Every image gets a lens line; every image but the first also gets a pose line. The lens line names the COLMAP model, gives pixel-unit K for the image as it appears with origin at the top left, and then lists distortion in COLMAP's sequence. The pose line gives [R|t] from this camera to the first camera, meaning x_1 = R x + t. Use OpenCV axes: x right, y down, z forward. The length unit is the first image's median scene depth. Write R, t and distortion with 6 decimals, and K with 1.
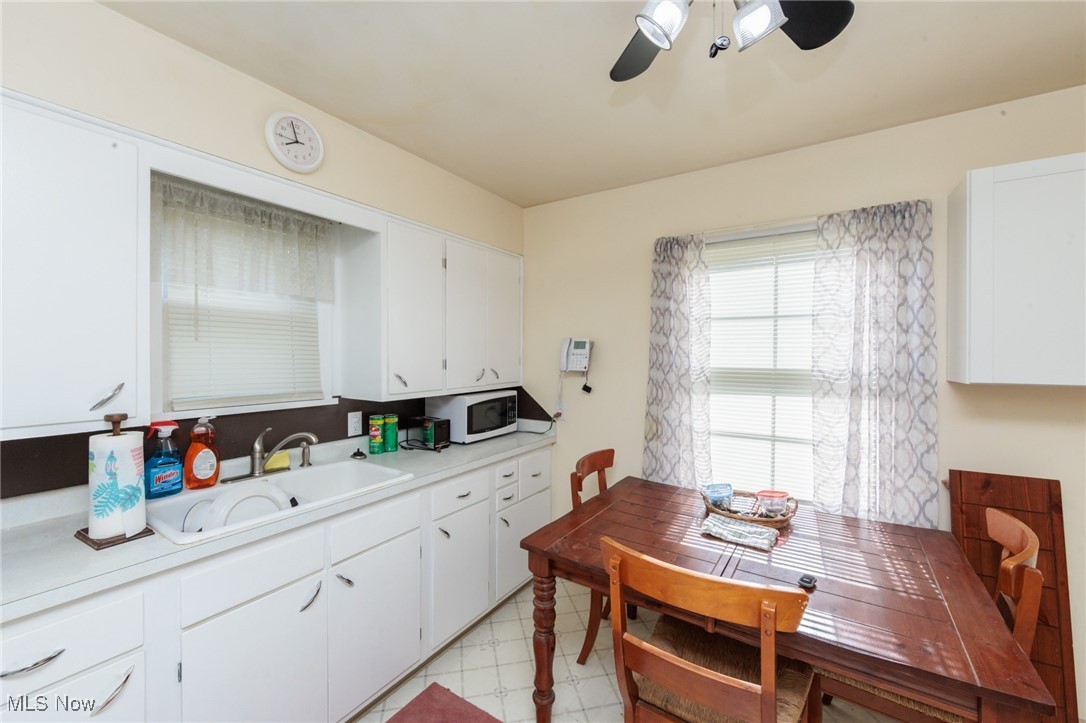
lens RADIAL K [[430.9, 0, 550.4], [0, 430.9, 356.8], [0, 0, 1]] dist [-0.001608, -0.000750]
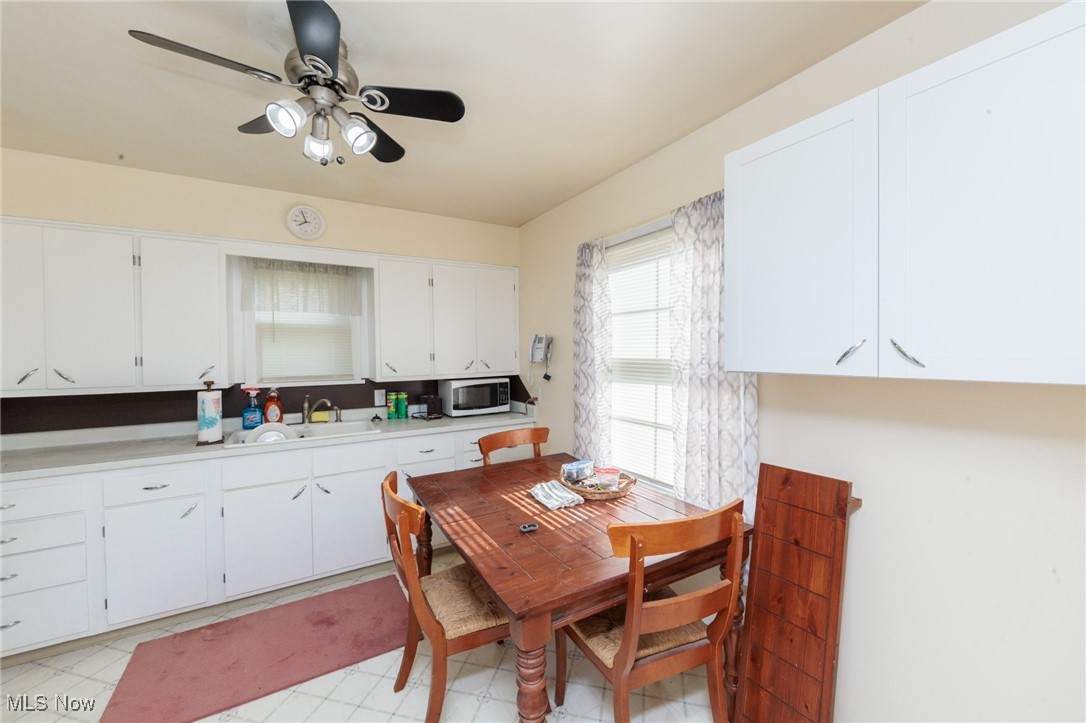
lens RADIAL K [[430.9, 0, 549.9], [0, 430.9, 356.1], [0, 0, 1]] dist [-0.001608, -0.000750]
pose [[0.895217, -0.006310, -0.445586, 0.815329], [0.011117, 0.999905, 0.008175, 0.009691], [0.445491, -0.012272, 0.895202, -0.057270]]
